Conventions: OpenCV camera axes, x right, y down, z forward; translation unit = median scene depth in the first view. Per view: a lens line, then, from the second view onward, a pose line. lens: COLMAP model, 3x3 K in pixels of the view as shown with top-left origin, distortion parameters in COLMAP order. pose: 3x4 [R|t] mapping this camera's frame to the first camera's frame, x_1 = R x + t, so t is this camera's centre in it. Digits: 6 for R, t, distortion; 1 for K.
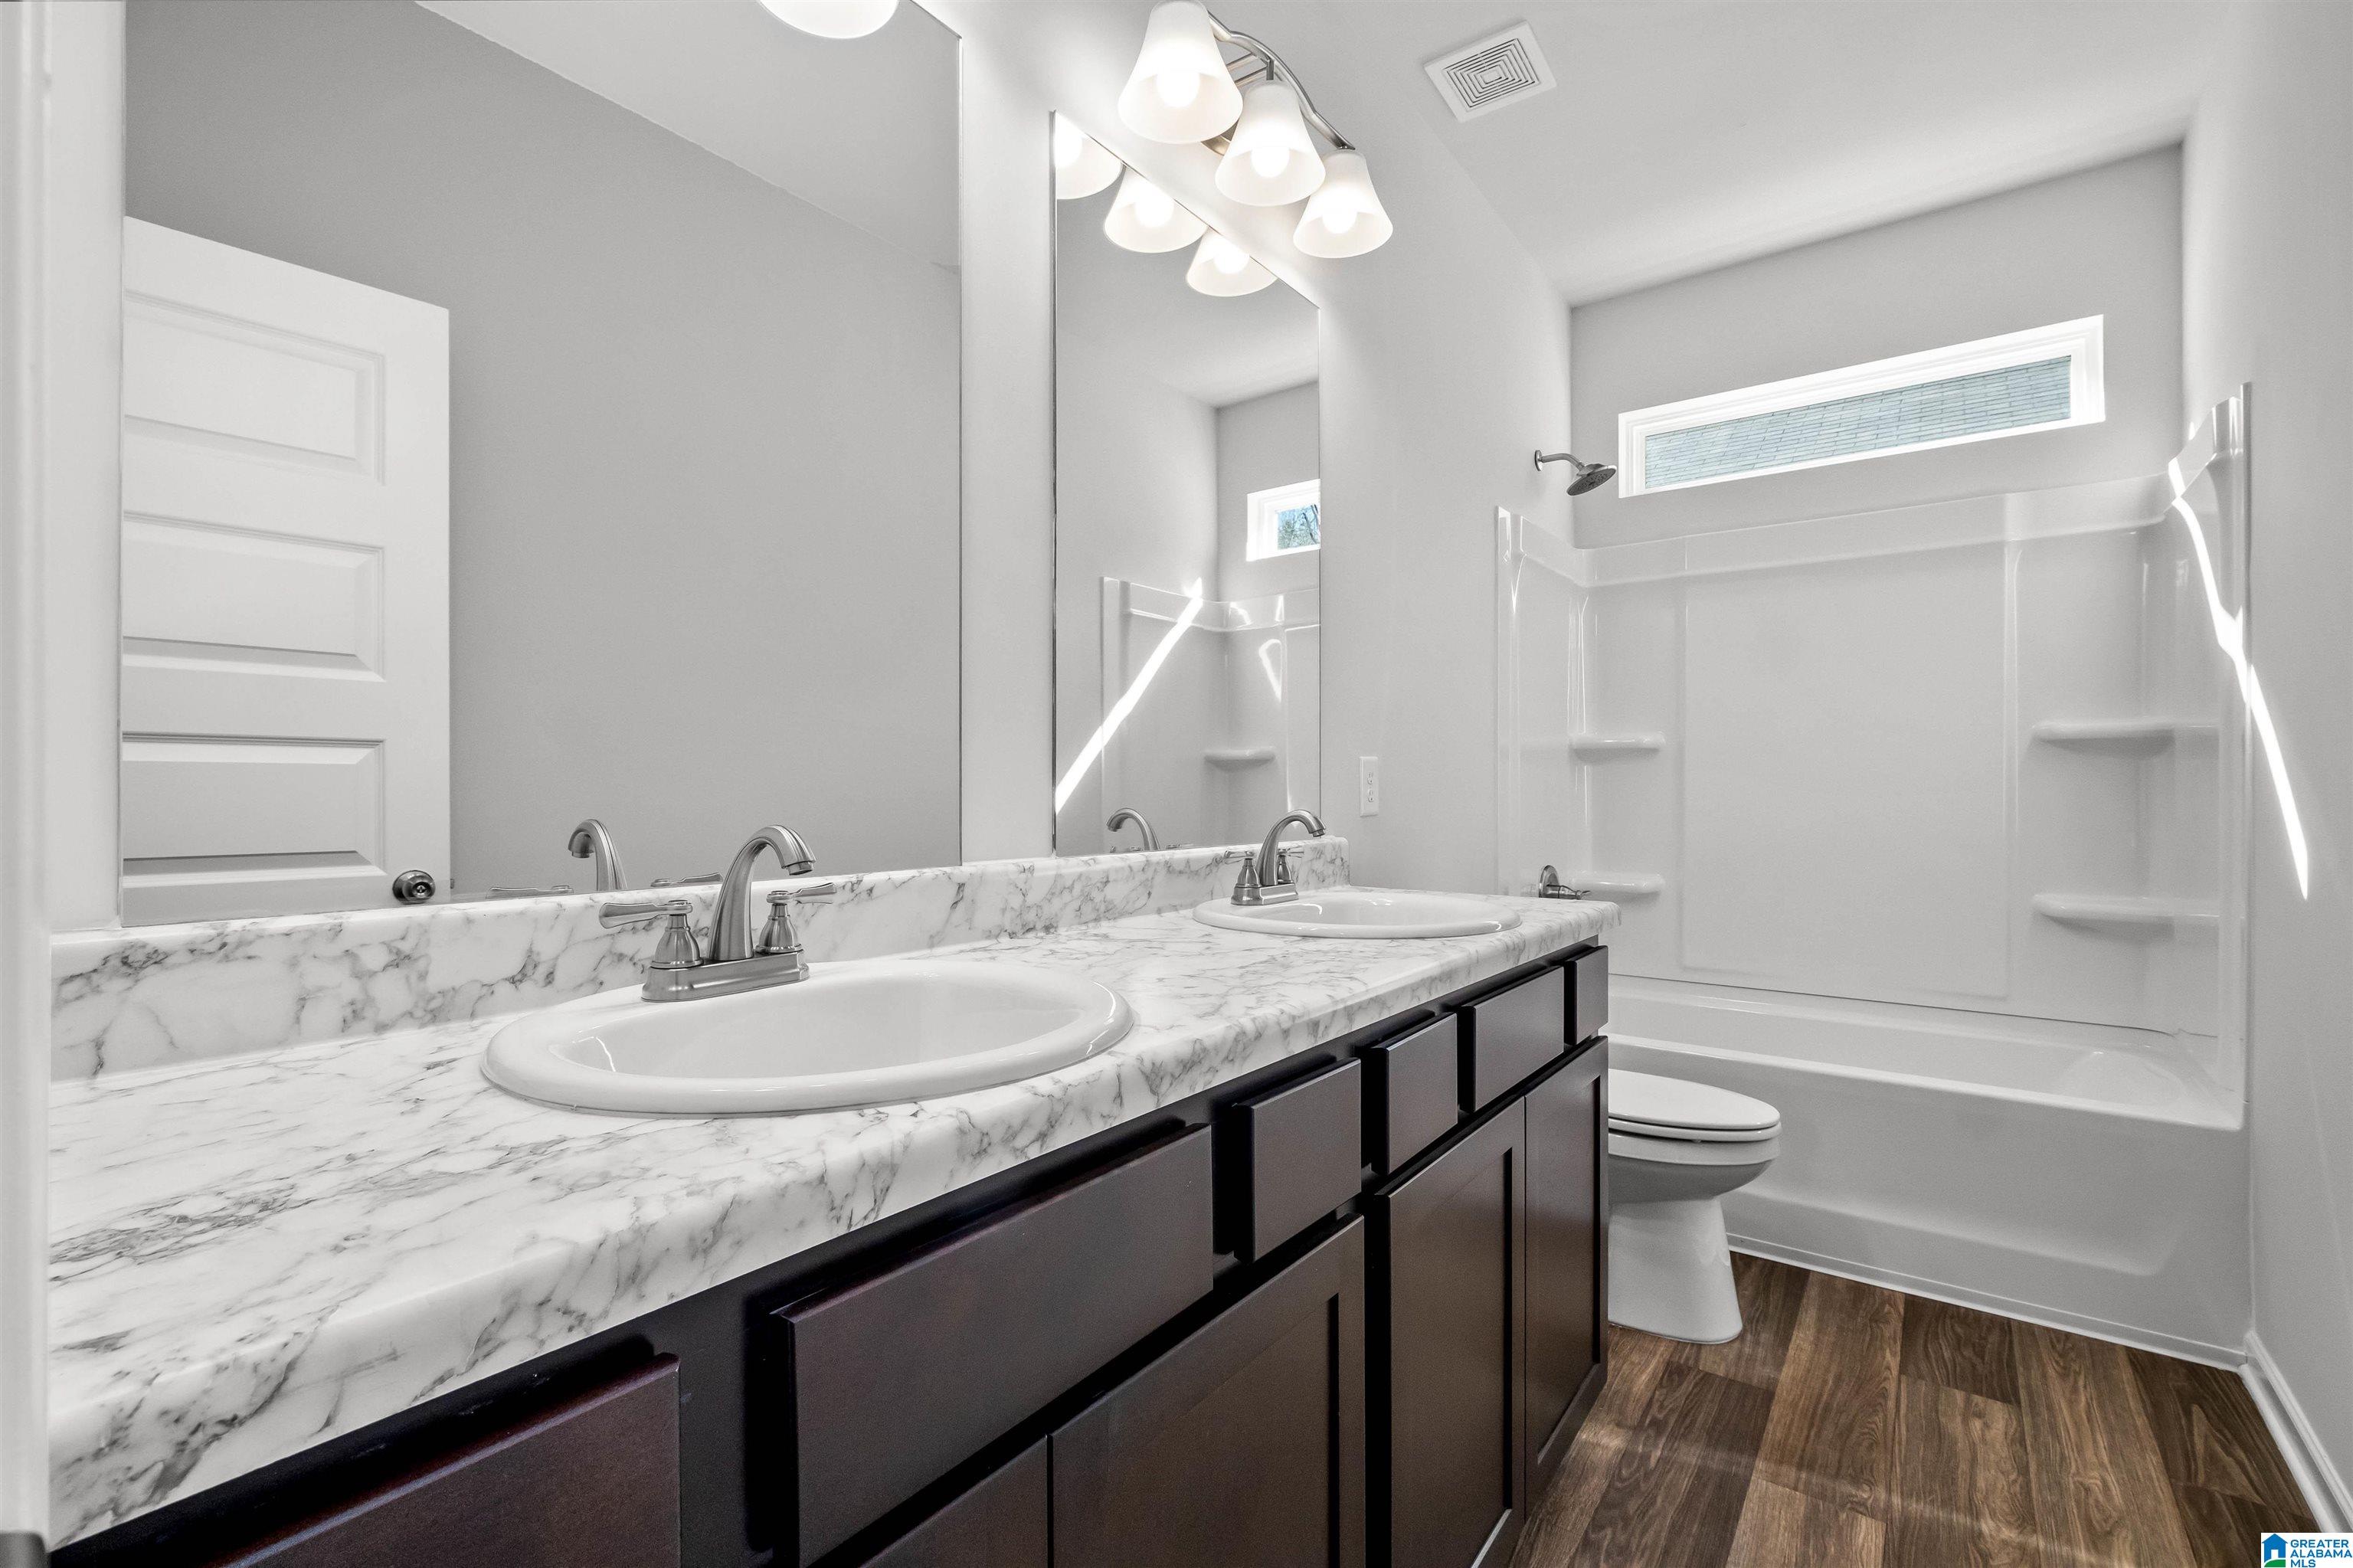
lens RADIAL K [[1039.7, 0, 1176.5], [0, 1039.7, 784.0], [0, 0, 1]] dist [-0.001368, -0.000113]
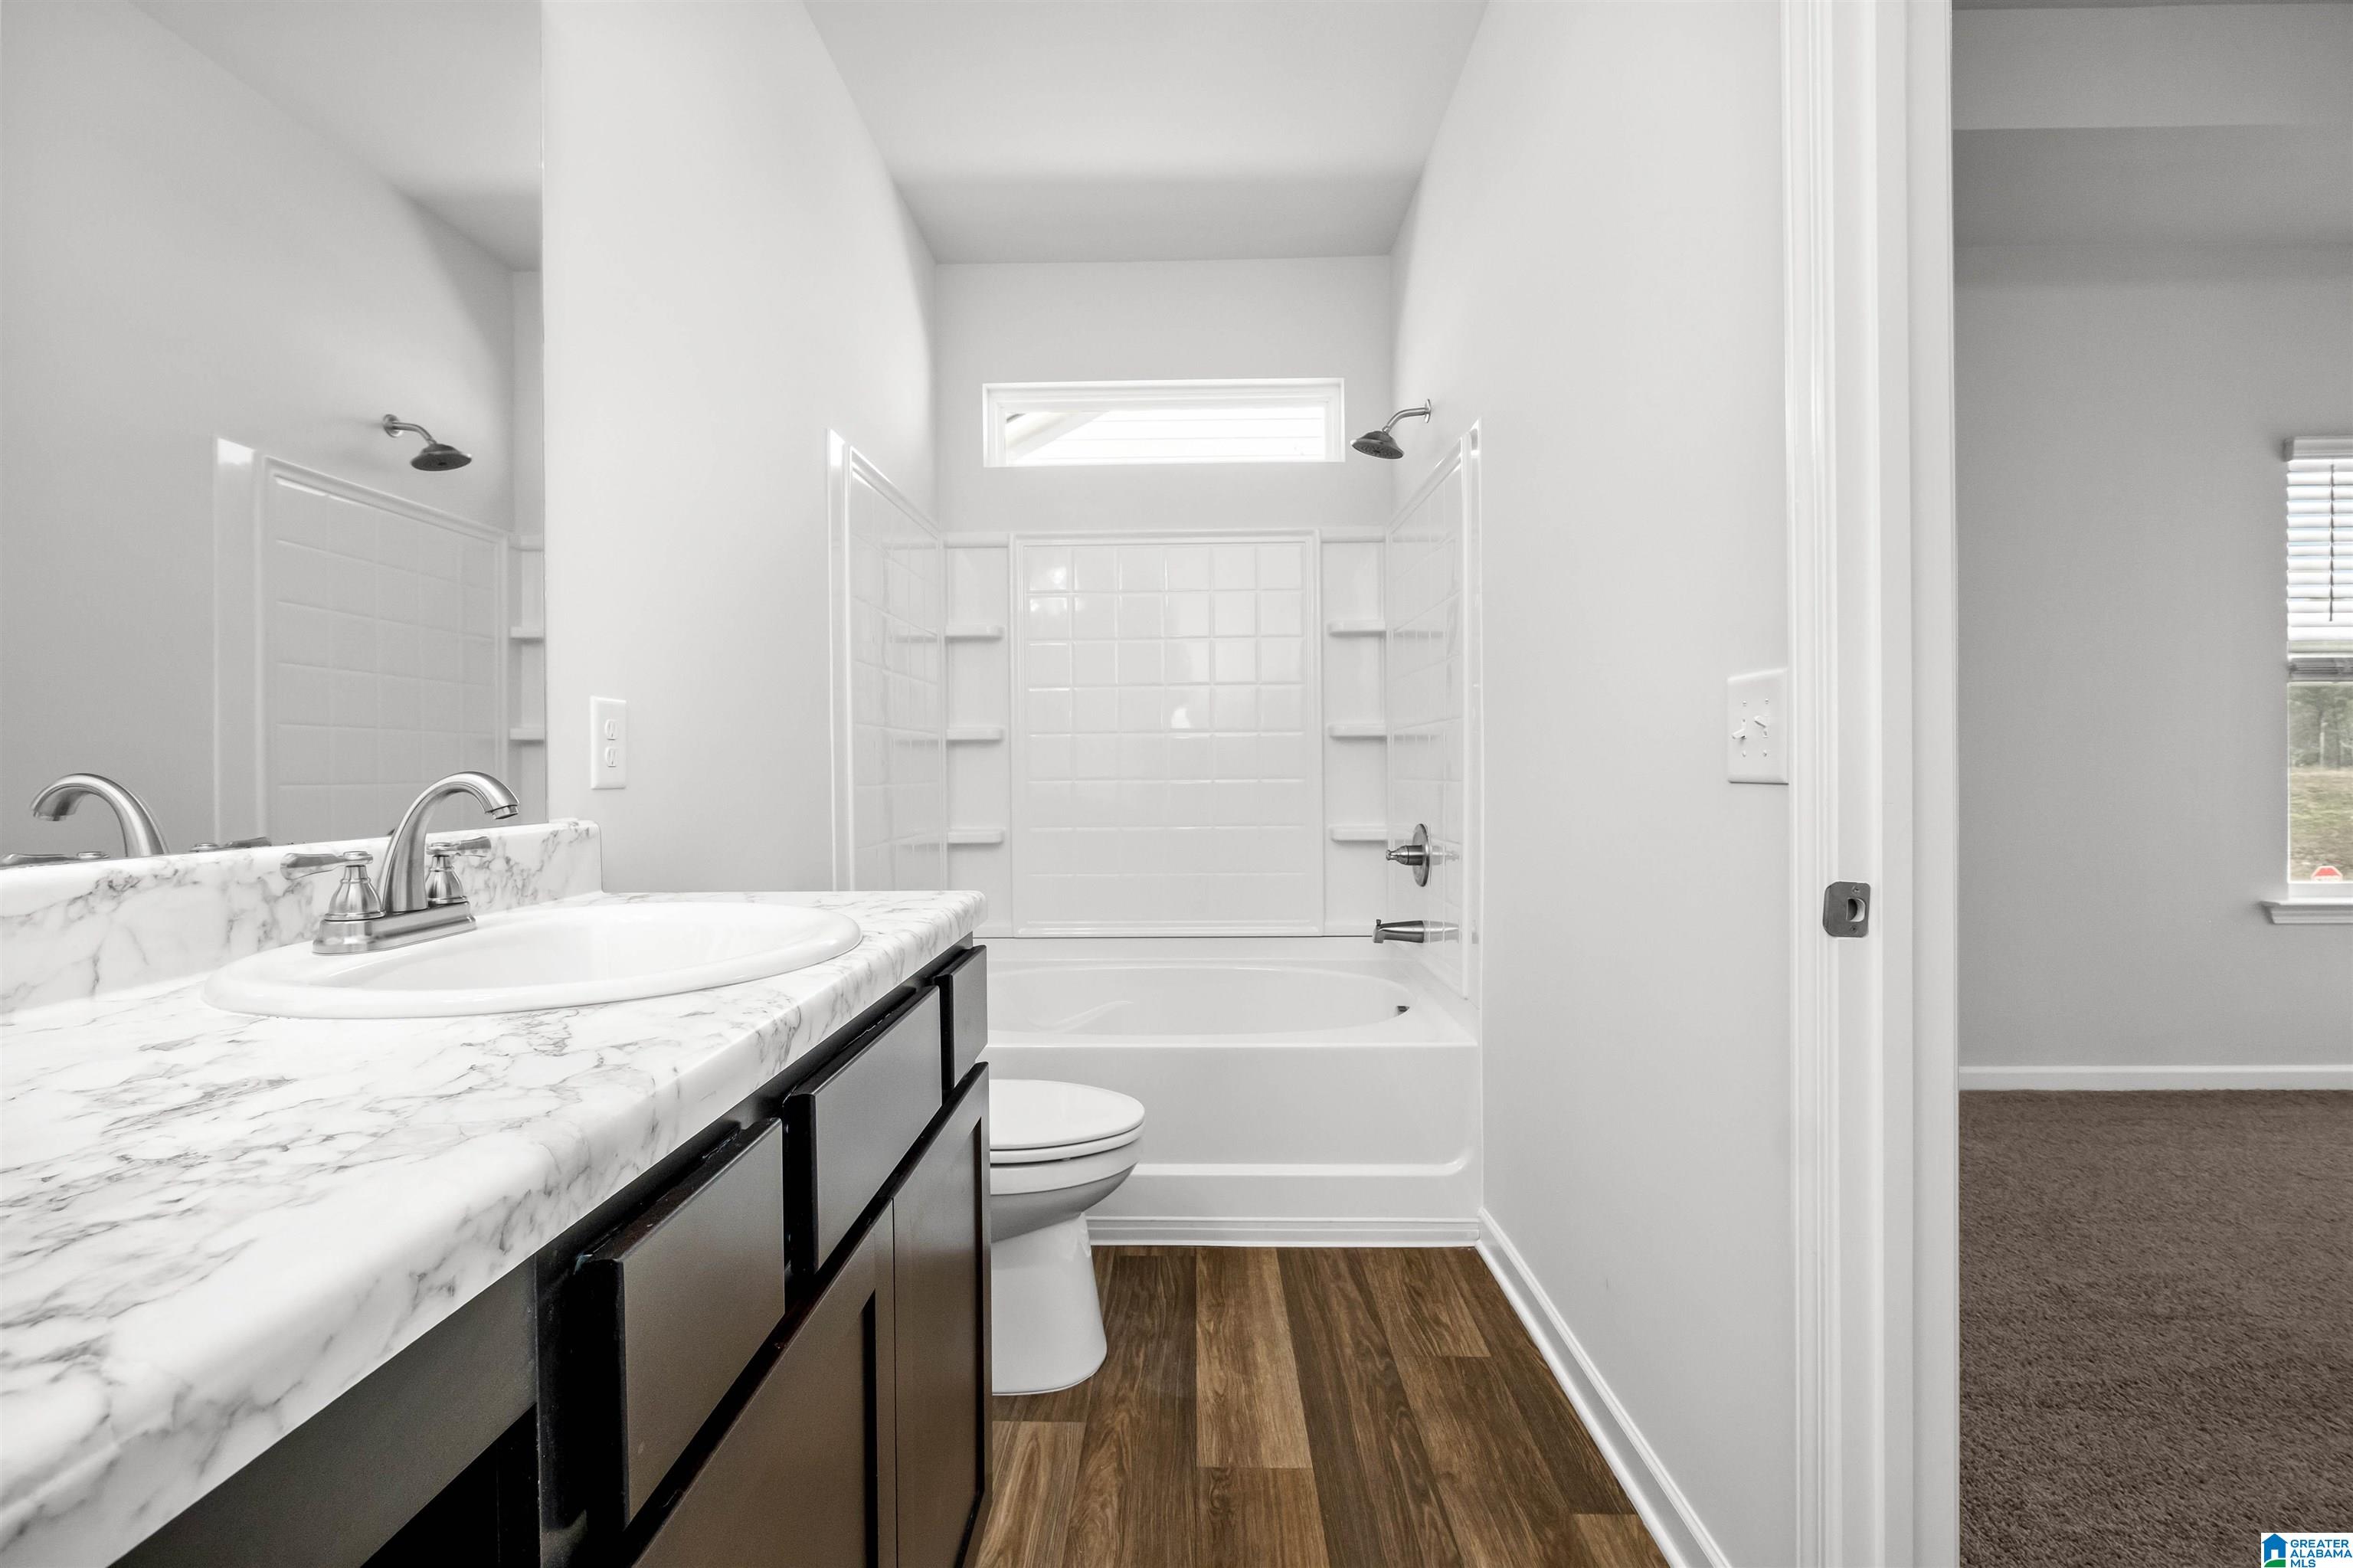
lens RADIAL K [[1039.7, 0, 1176.5], [0, 1039.7, 784.0], [0, 0, 1]] dist [-0.001368, -0.000113]
pose [[0.825768, -0.010289, 0.563916, 0.084575], [0.004194, 0.999918, 0.012102, 0.019780], [-0.563994, -0.007628, 0.825743, 0.262598]]
